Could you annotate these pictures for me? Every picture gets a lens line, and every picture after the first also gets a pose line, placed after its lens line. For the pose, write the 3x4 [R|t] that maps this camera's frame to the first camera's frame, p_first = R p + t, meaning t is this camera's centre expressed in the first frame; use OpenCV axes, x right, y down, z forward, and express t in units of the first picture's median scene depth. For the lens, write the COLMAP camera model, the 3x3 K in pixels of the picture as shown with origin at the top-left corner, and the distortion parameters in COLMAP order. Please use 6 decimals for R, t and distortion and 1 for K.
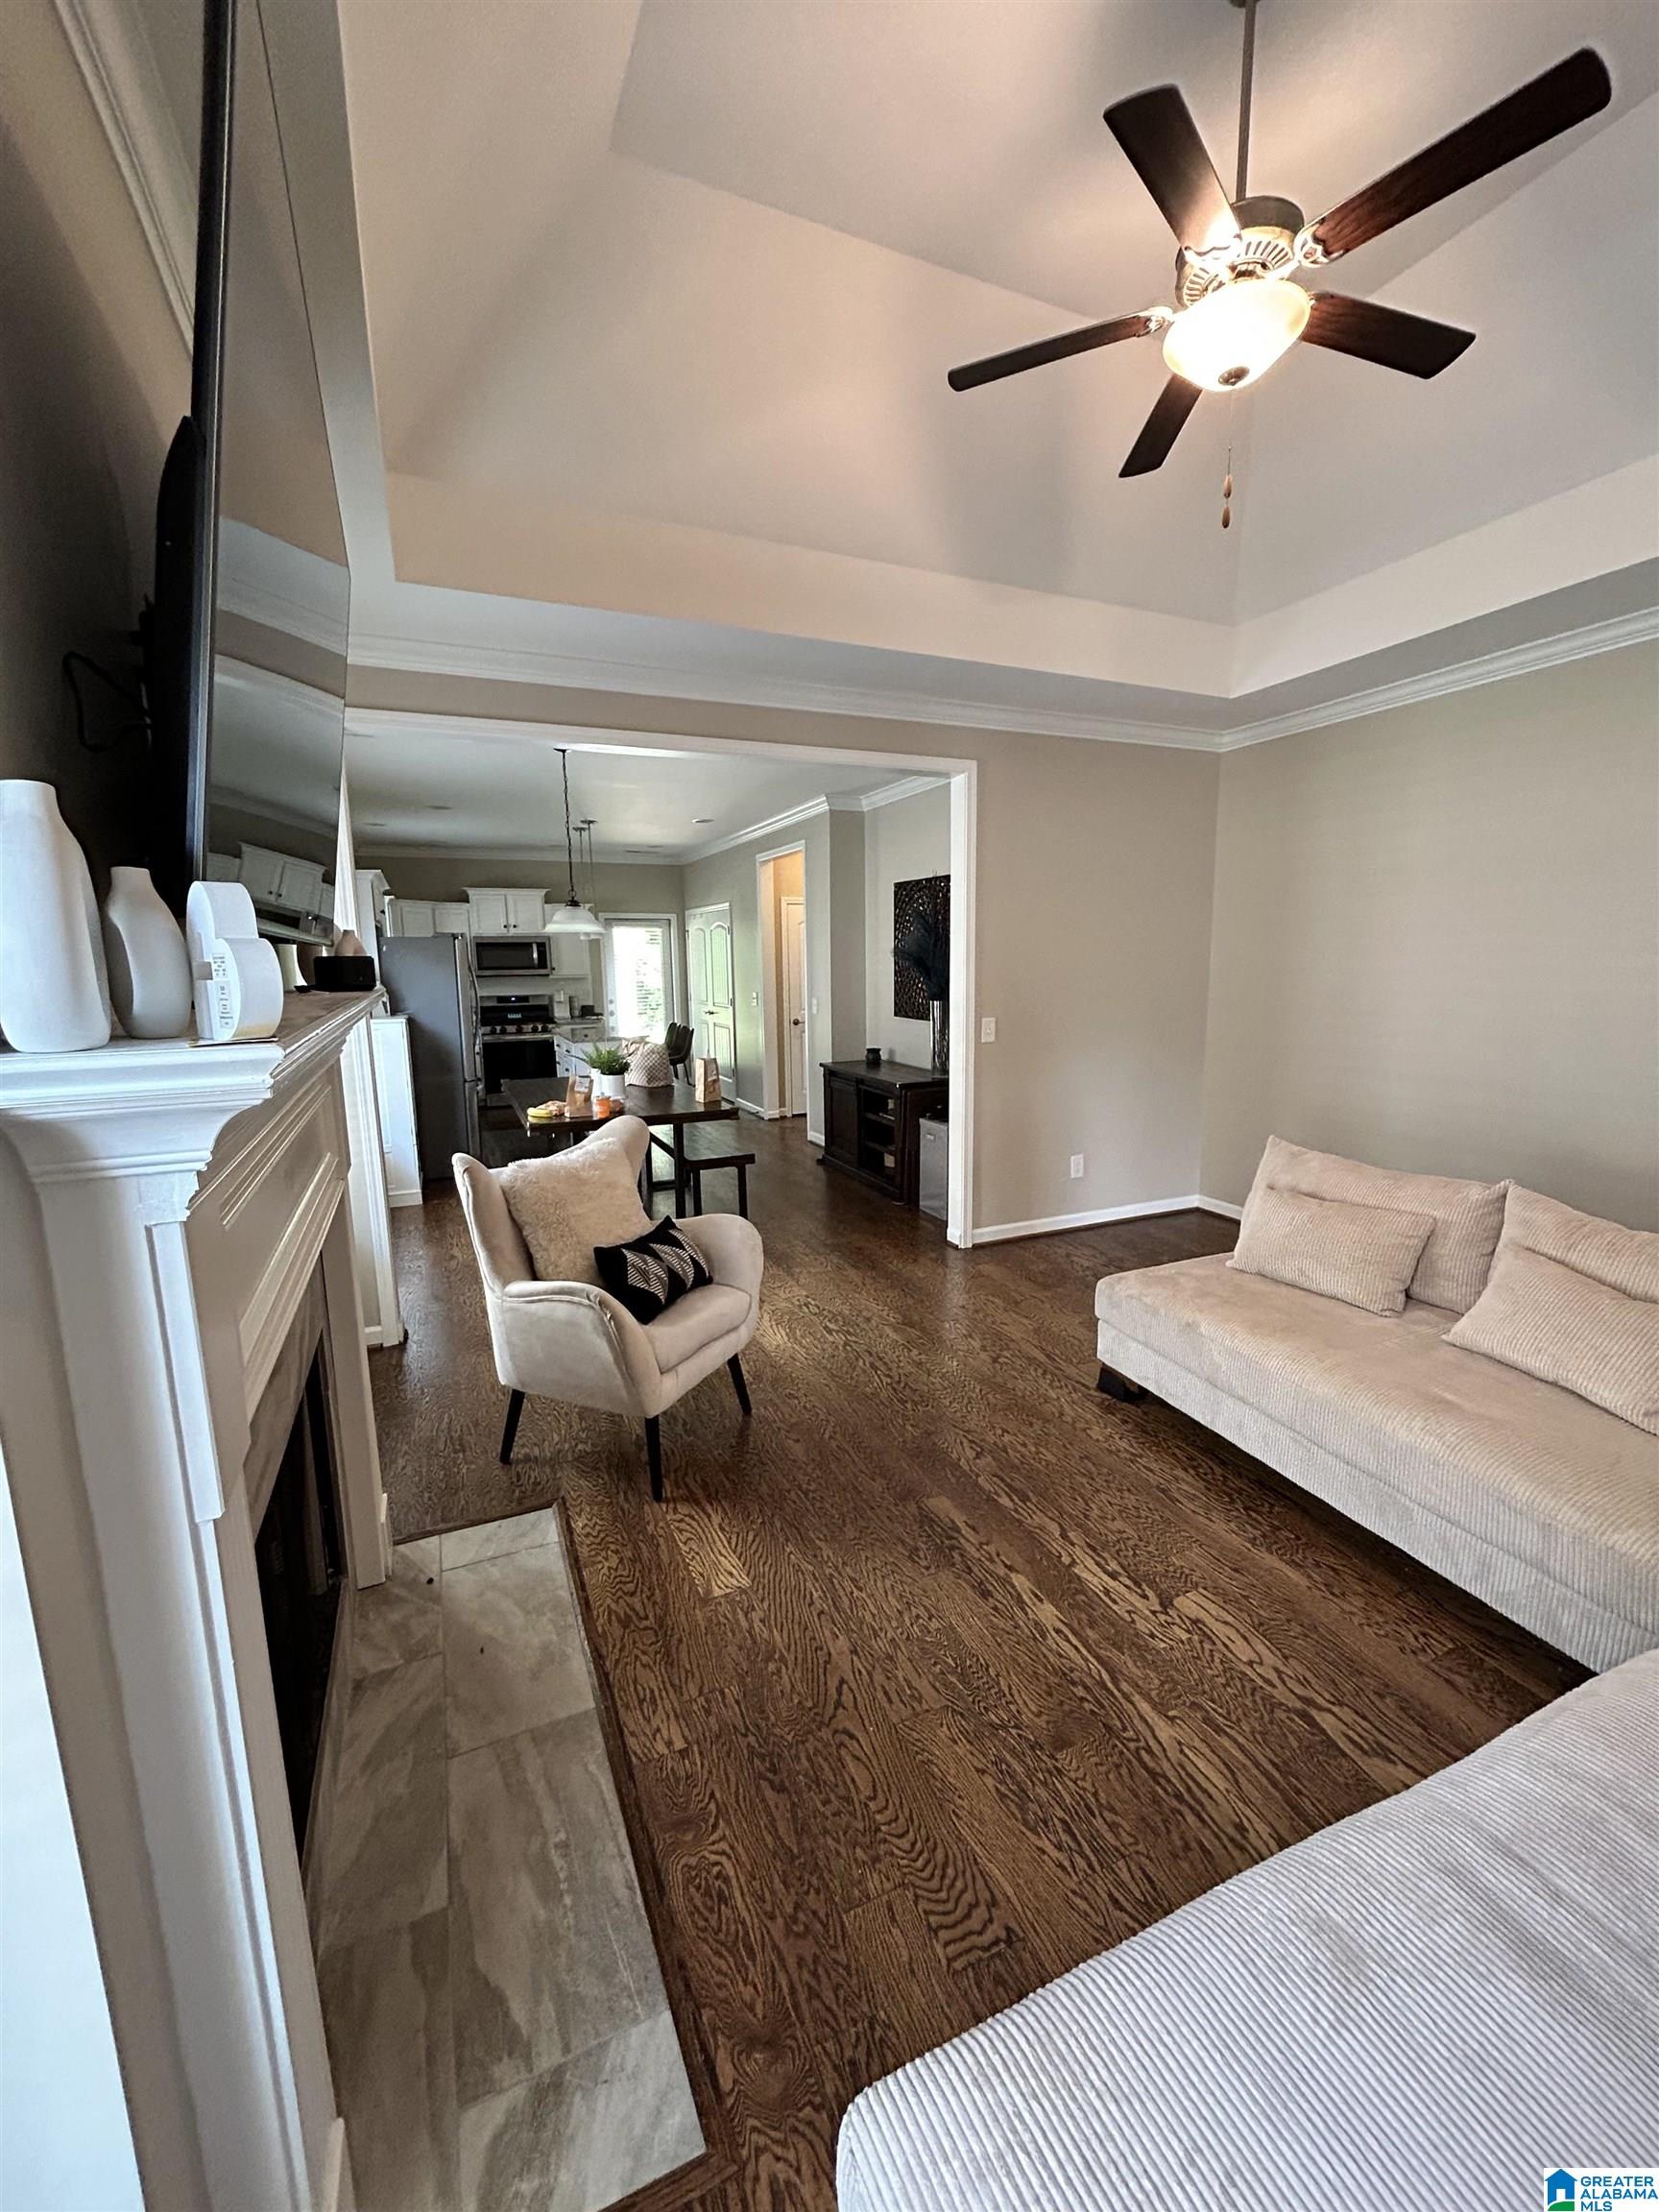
lens RADIAL K [[898.8, 0, 829.5], [0, 898.8, 1106.0], [0, 0, 1]] dist [-0.000338, 0.000113]
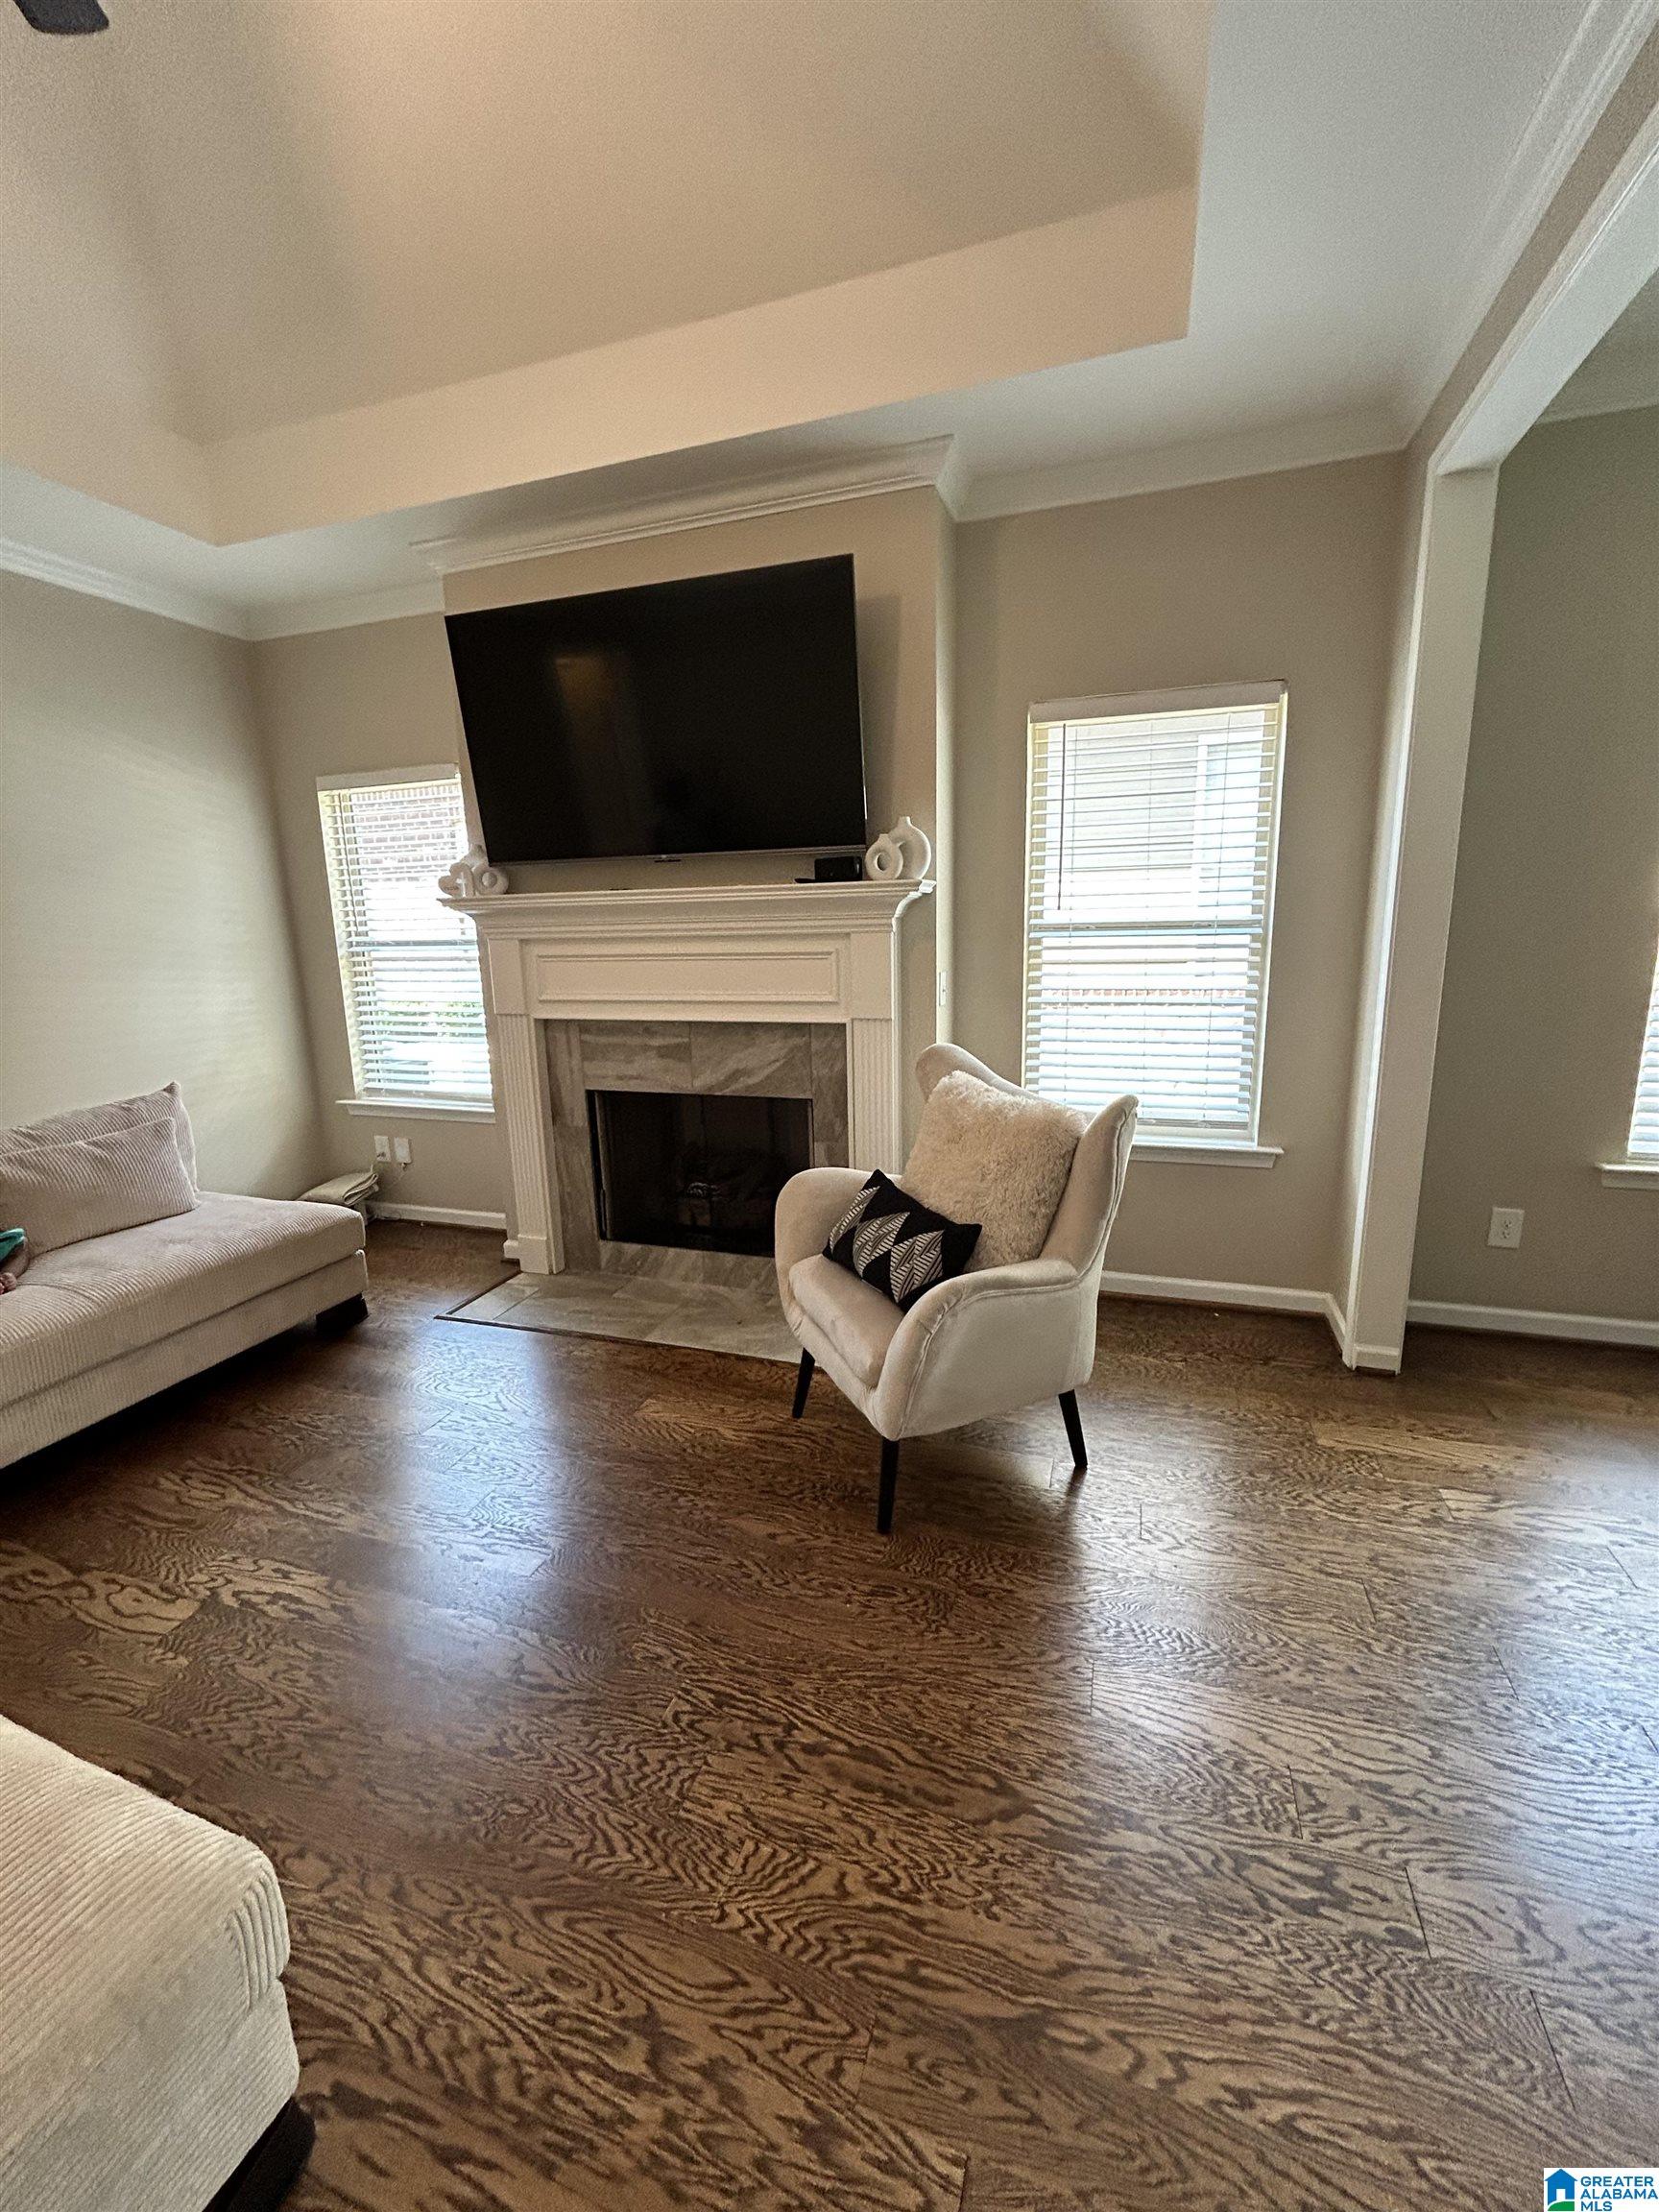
lens RADIAL K [[887.3, 0, 834.6], [0, 887.3, 1109.9], [0, 0, 1]] dist [-0.006355, 0.000233]
pose [[-0.674606, 0.176806, -0.716691, 0.553972], [-0.094686, 0.942146, 0.321552, -0.253364], [0.732080, 0.284782, -0.618836, 2.055216]]
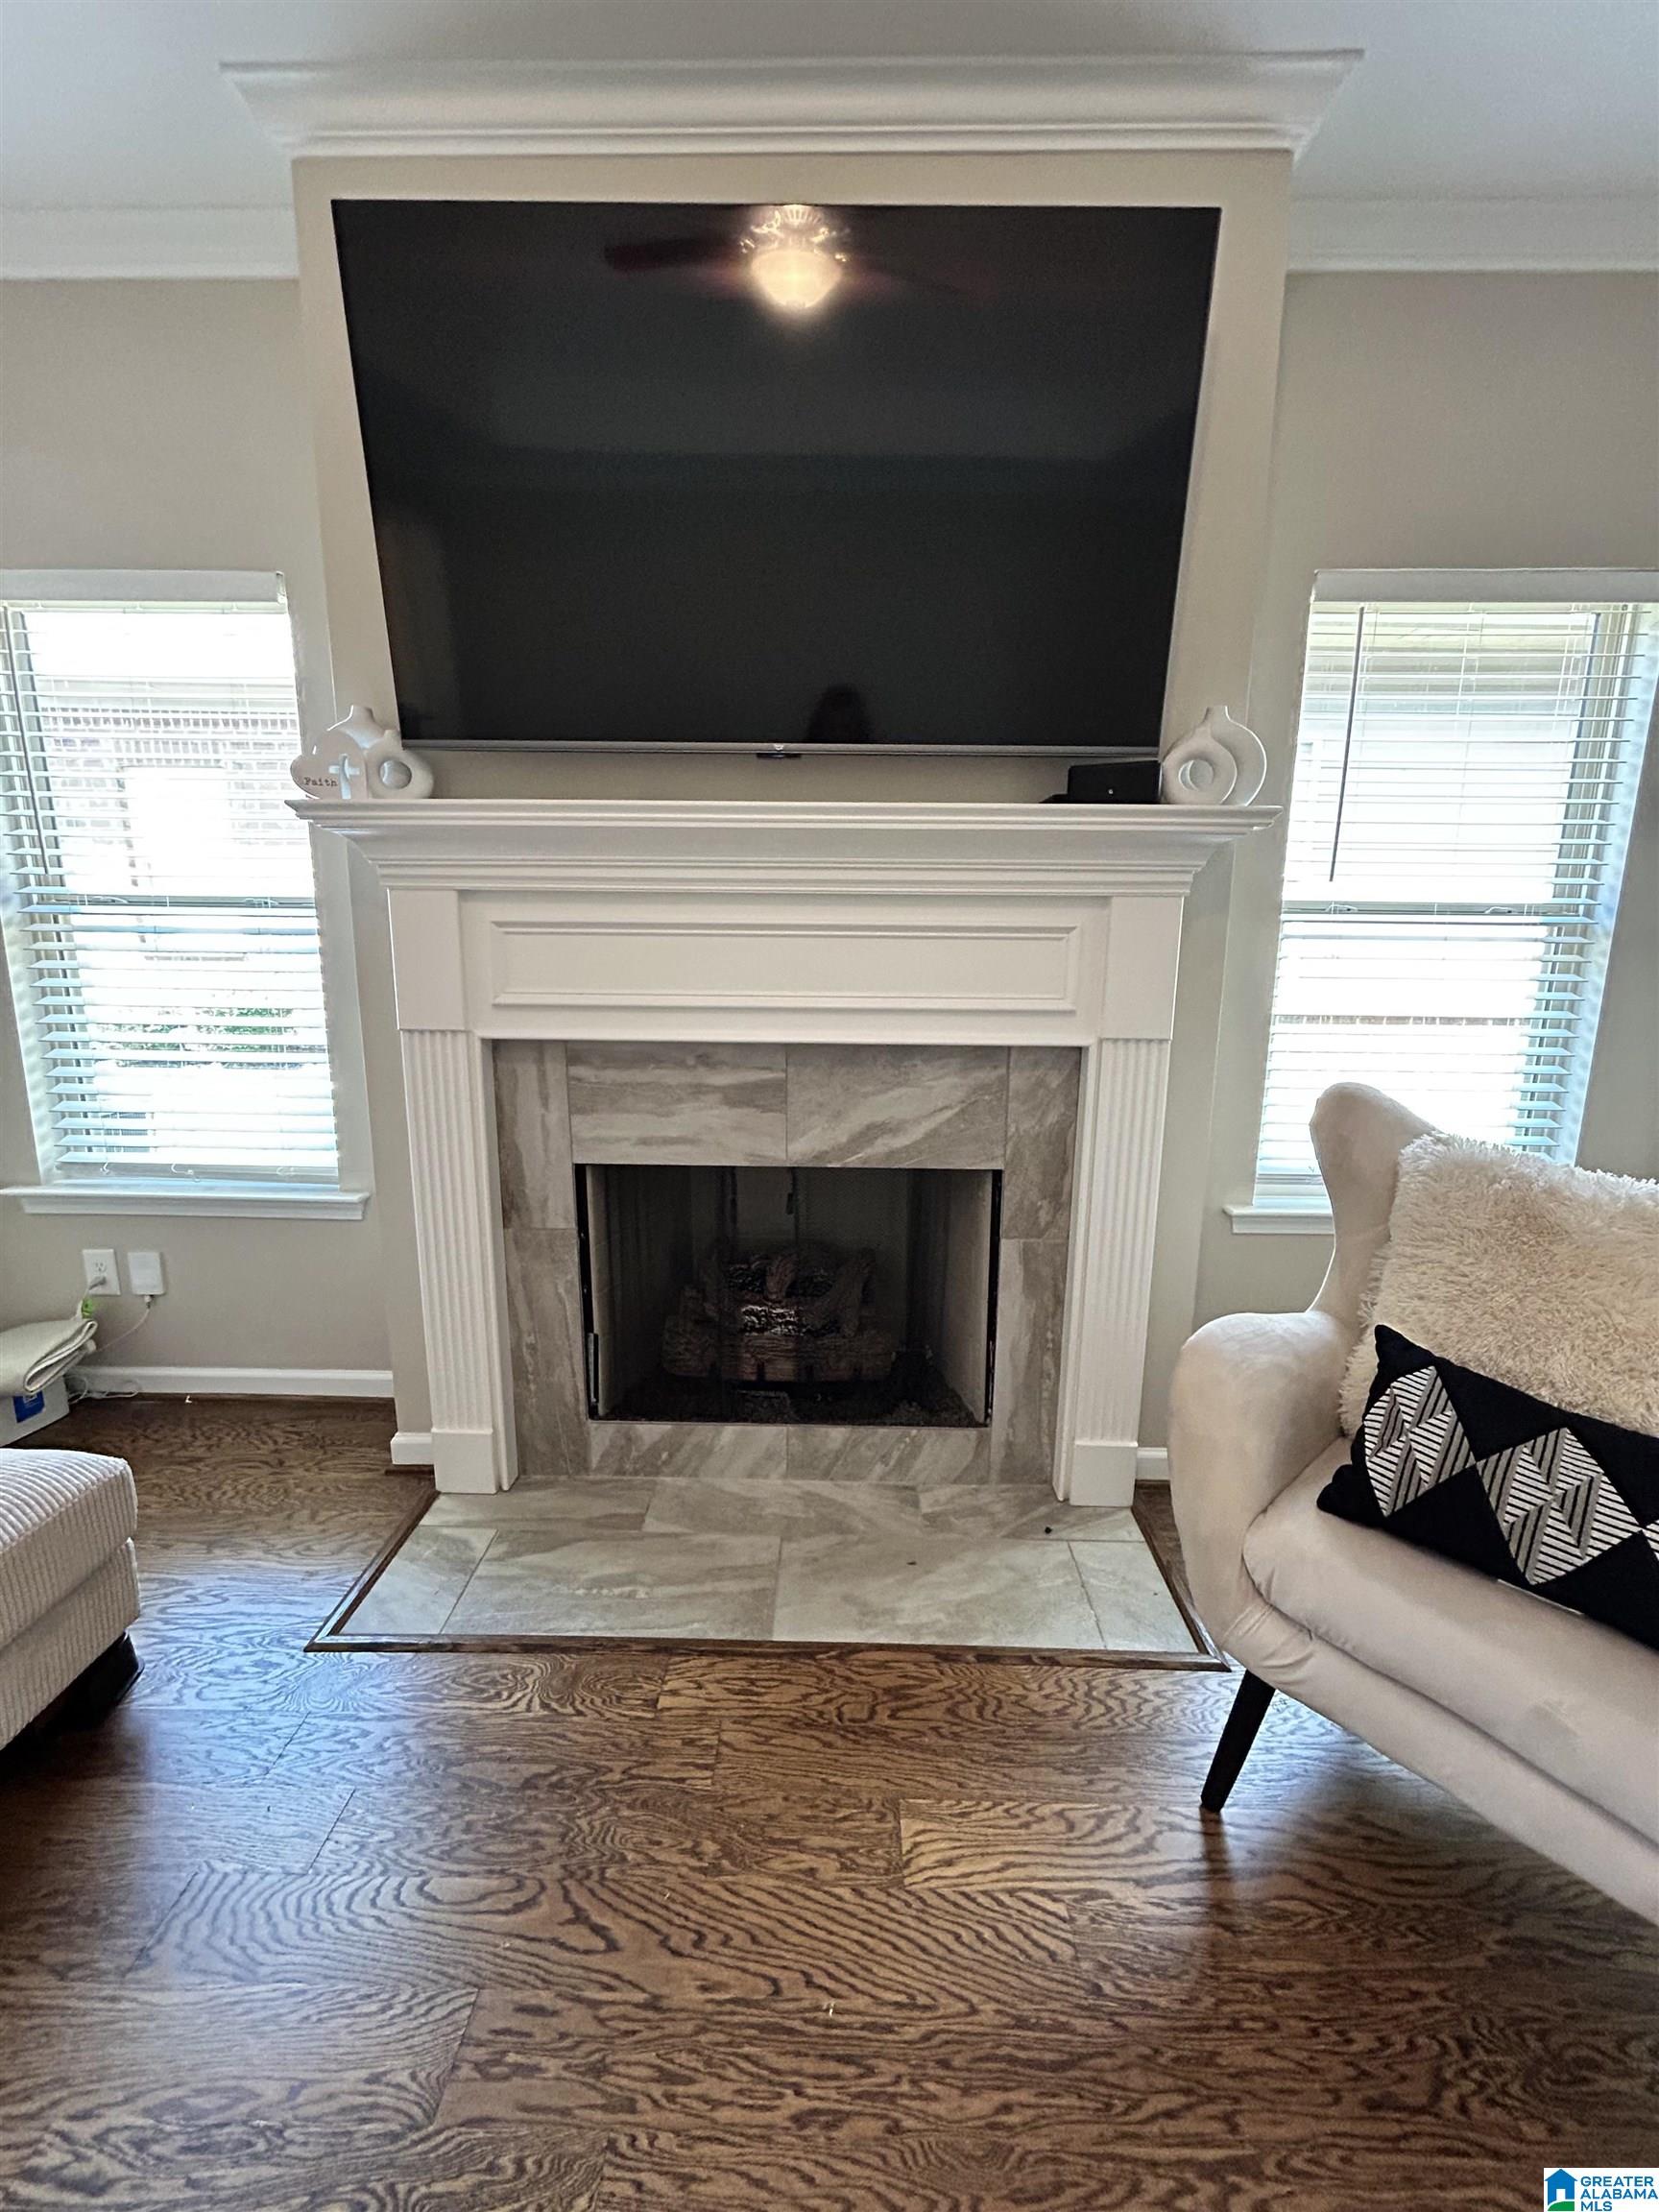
lens RADIAL K [[887.3, 0, 834.6], [0, 887.3, 1109.9], [0, 0, 1]] dist [-0.006355, 0.000233]
pose [[-0.425025, 0.177712, -0.887565, 0.362445], [-0.157663, 0.951016, 0.265916, -0.044471], [0.891345, 0.252957, -0.376187, 1.207226]]
